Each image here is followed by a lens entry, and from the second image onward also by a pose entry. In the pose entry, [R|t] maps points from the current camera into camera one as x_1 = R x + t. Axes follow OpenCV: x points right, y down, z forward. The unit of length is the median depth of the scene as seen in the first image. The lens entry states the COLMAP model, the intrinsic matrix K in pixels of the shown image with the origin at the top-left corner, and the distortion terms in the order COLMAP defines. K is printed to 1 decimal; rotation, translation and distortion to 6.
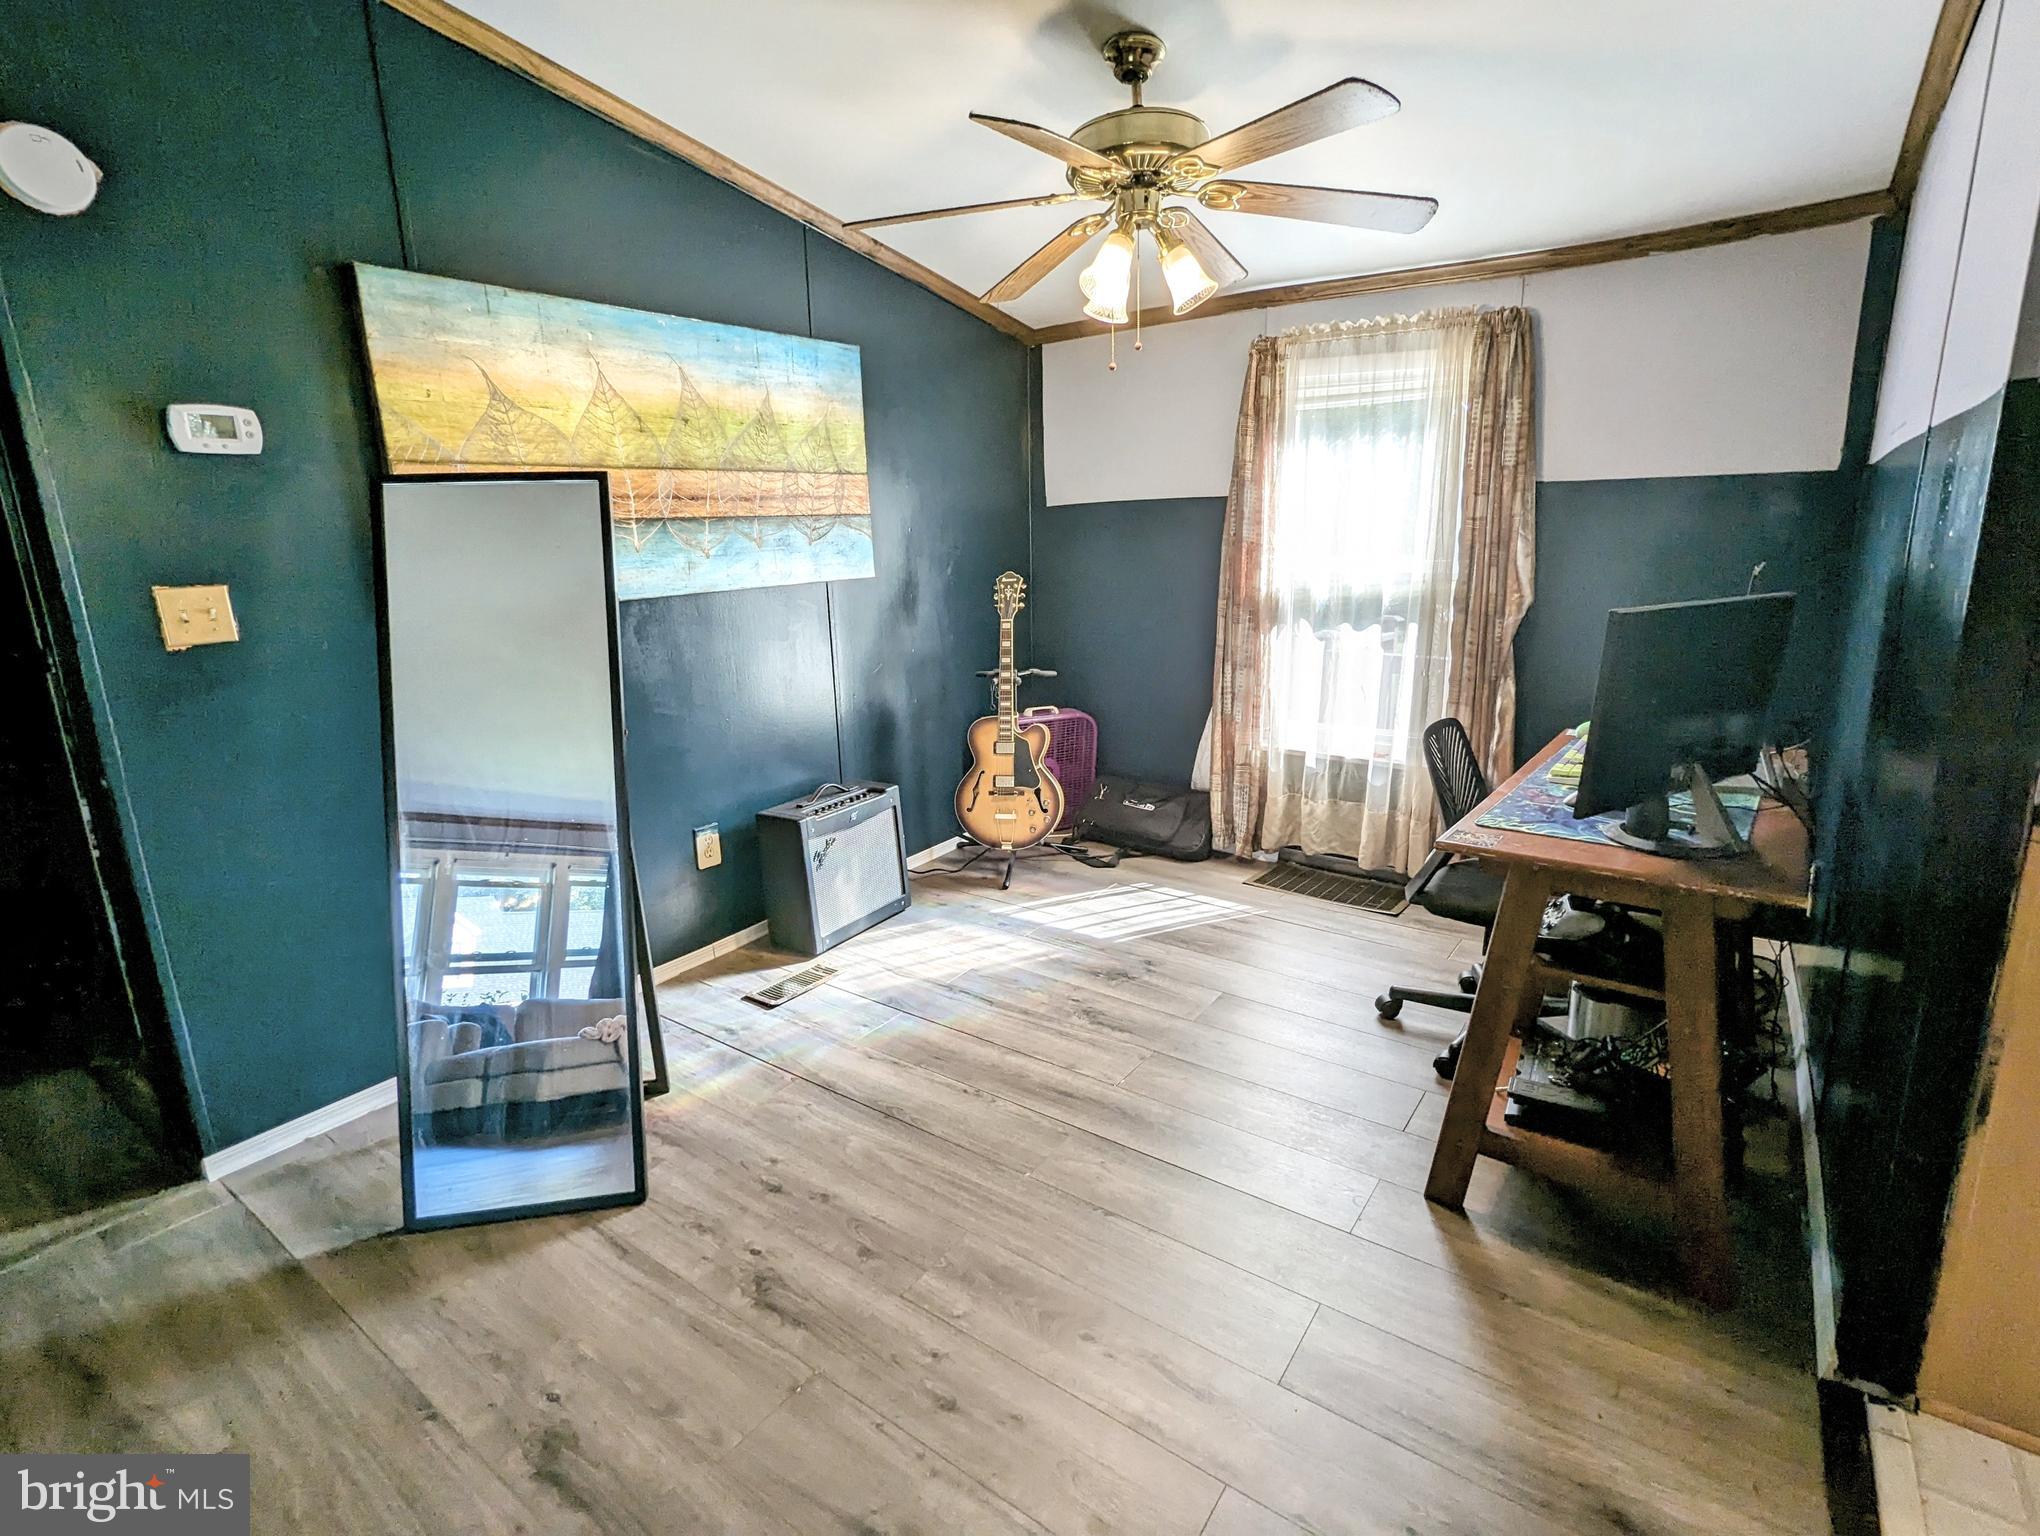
lens RADIAL K [[973.4, 0, 1024.3], [0, 973.4, 772.6], [0, 0, 1]] dist [0.000362, 0.001524]
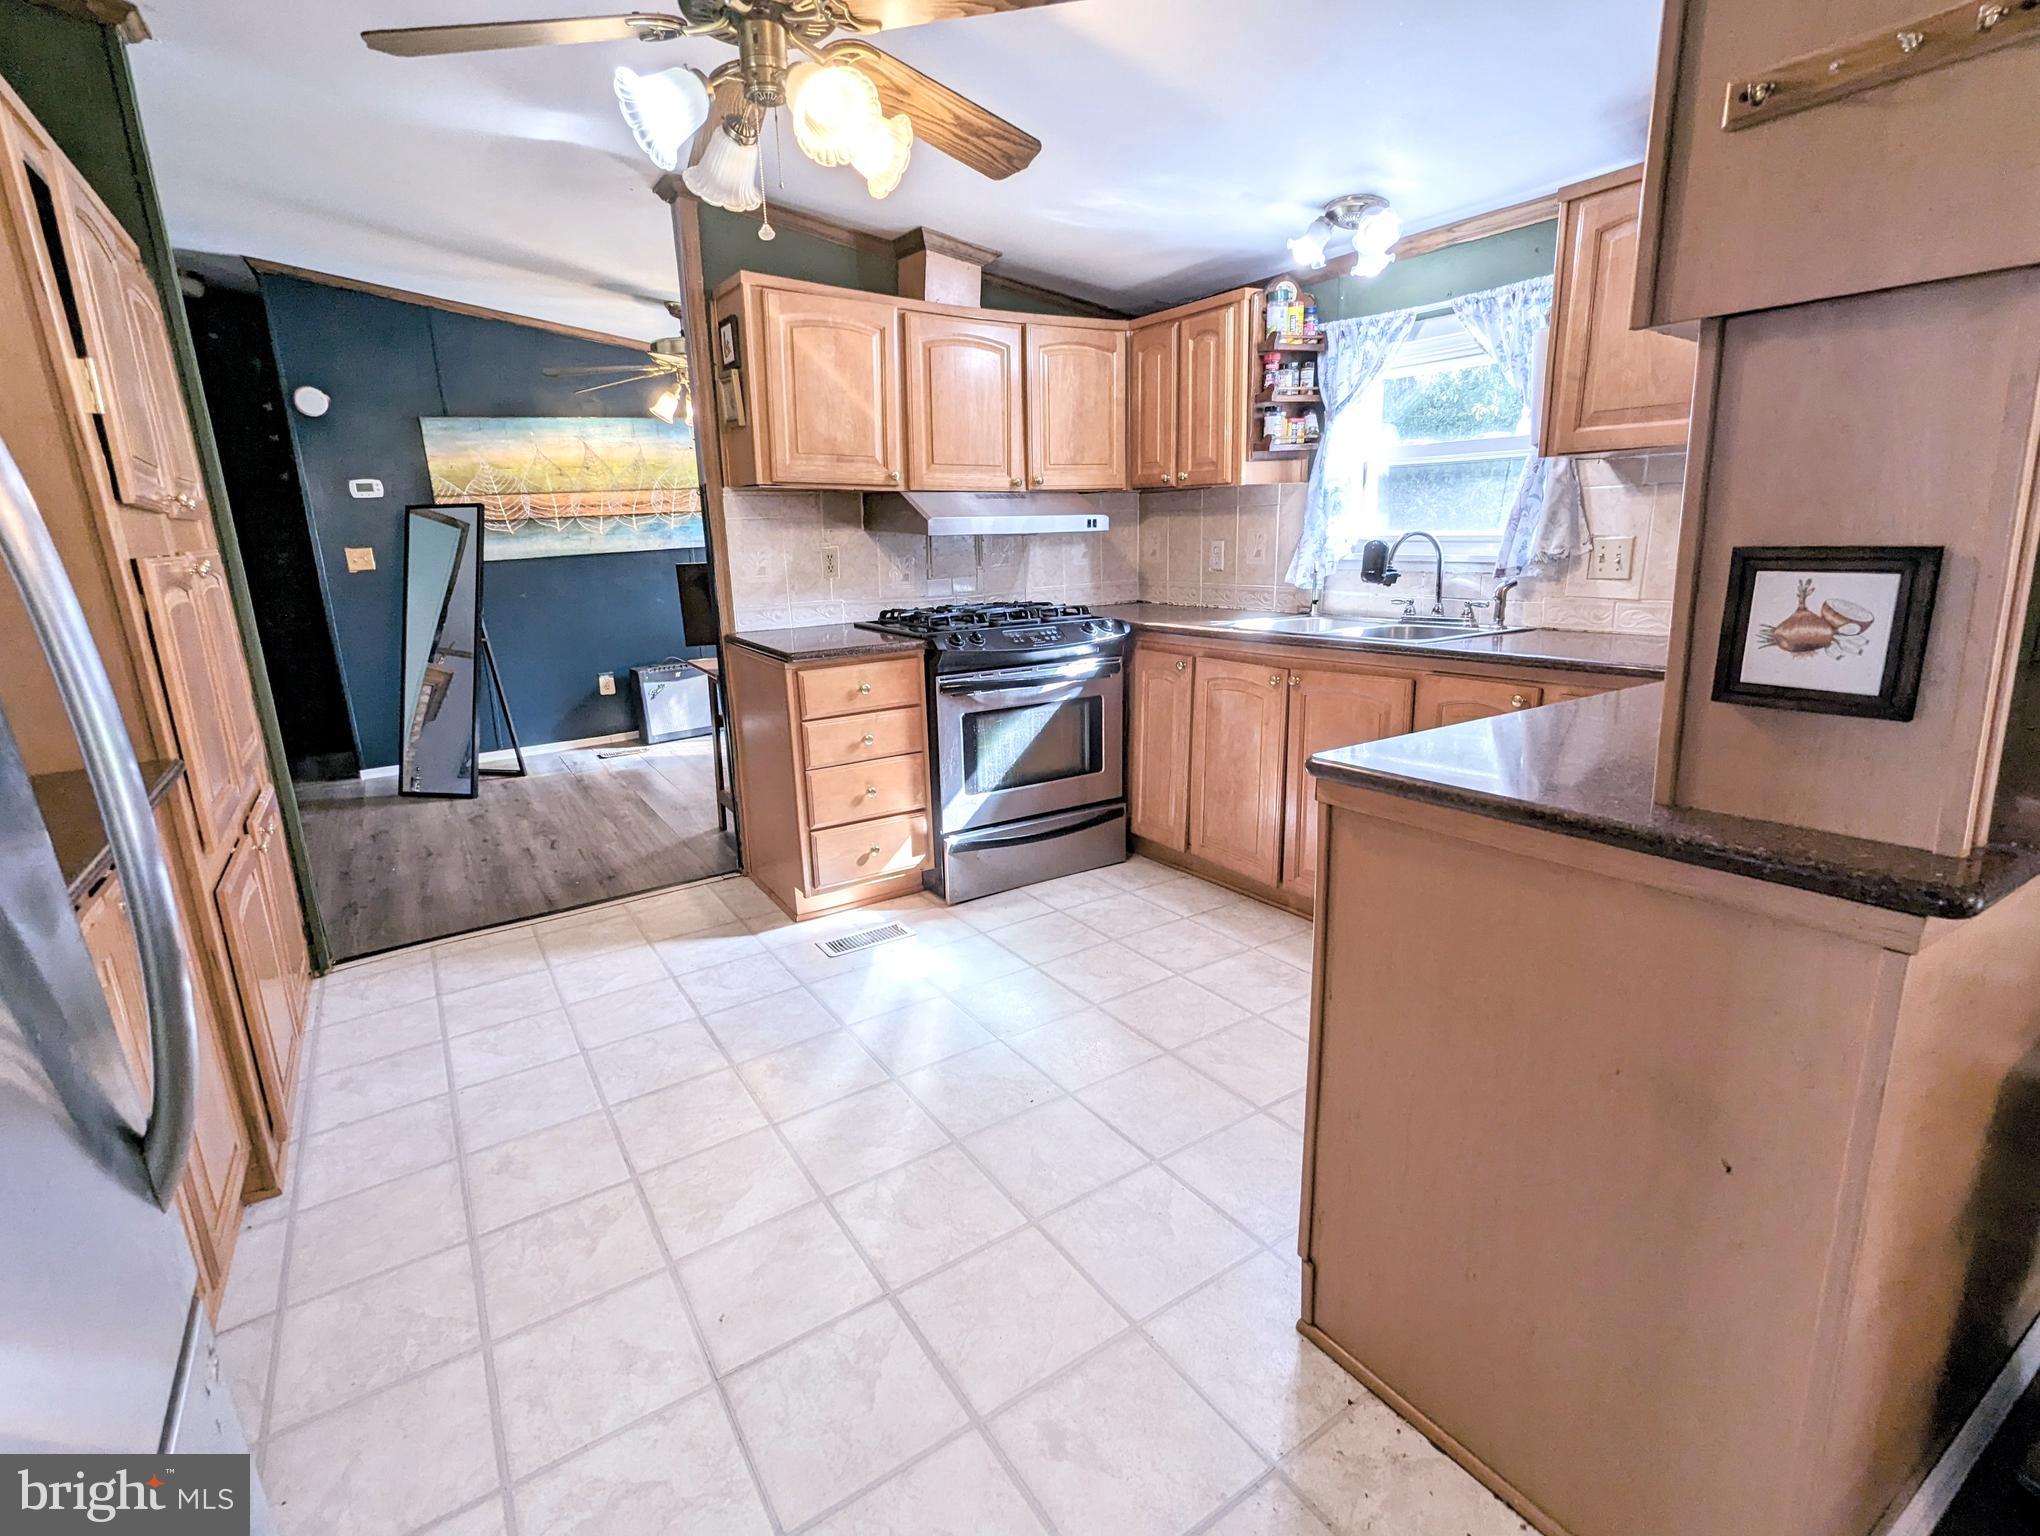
lens RADIAL K [[973.4, 0, 1015.7], [0, 973.4, 761.1], [0, 0, 1]] dist [0.000362, 0.001524]
pose [[0.934724, 0.106573, -0.339018, 1.300363], [-0.091141, 0.993958, 0.061169, 0.043025], [0.343488, -0.026278, 0.938789, -0.648031]]
